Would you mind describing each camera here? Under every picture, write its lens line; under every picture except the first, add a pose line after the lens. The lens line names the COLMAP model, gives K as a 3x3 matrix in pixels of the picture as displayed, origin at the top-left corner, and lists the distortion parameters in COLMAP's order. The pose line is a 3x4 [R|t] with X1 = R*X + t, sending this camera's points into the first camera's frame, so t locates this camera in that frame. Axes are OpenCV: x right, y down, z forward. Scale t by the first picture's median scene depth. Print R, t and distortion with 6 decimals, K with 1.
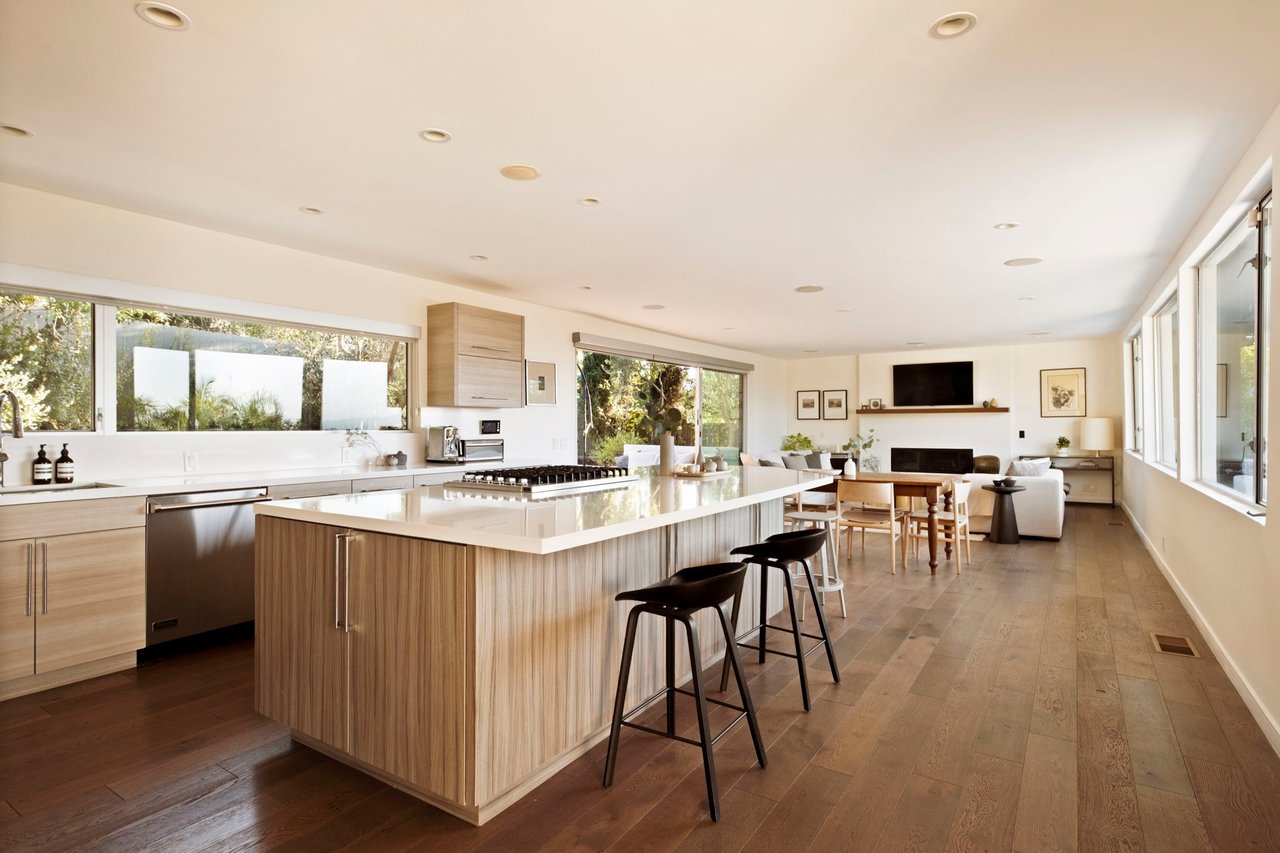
lens RADIAL K [[629.3, 0, 641.0], [0, 629.3, 427.9], [0, 0, 1]] dist [-0.011875, 0.001939]
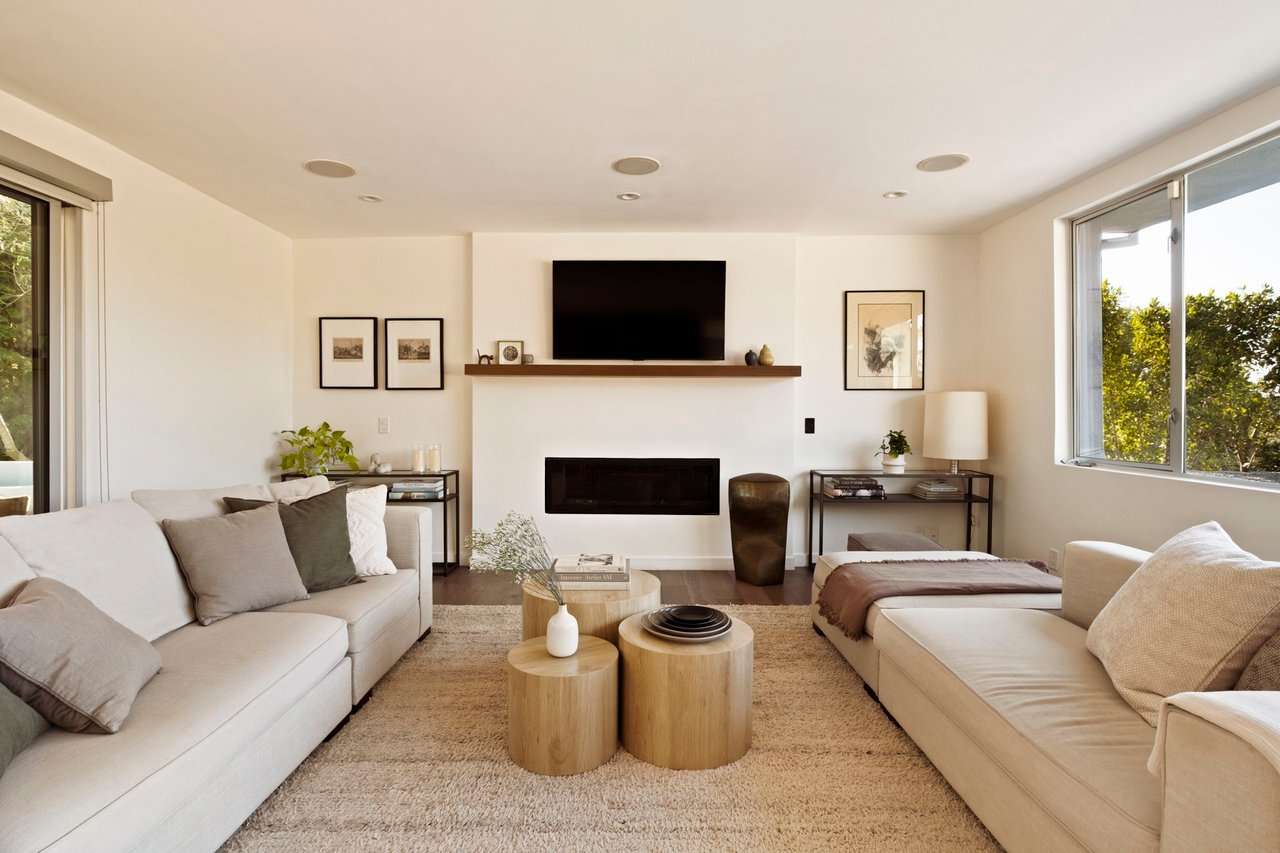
lens RADIAL K [[629.3, 0, 626.8], [0, 629.3, 427.5], [0, 0, 1]] dist [-0.011875, 0.001939]
pose [[0.832769, -0.005513, 0.553593, 0.214573], [-0.005778, 0.999809, 0.018648, 0.003064], [-0.553590, -0.018729, 0.832579, 0.632902]]
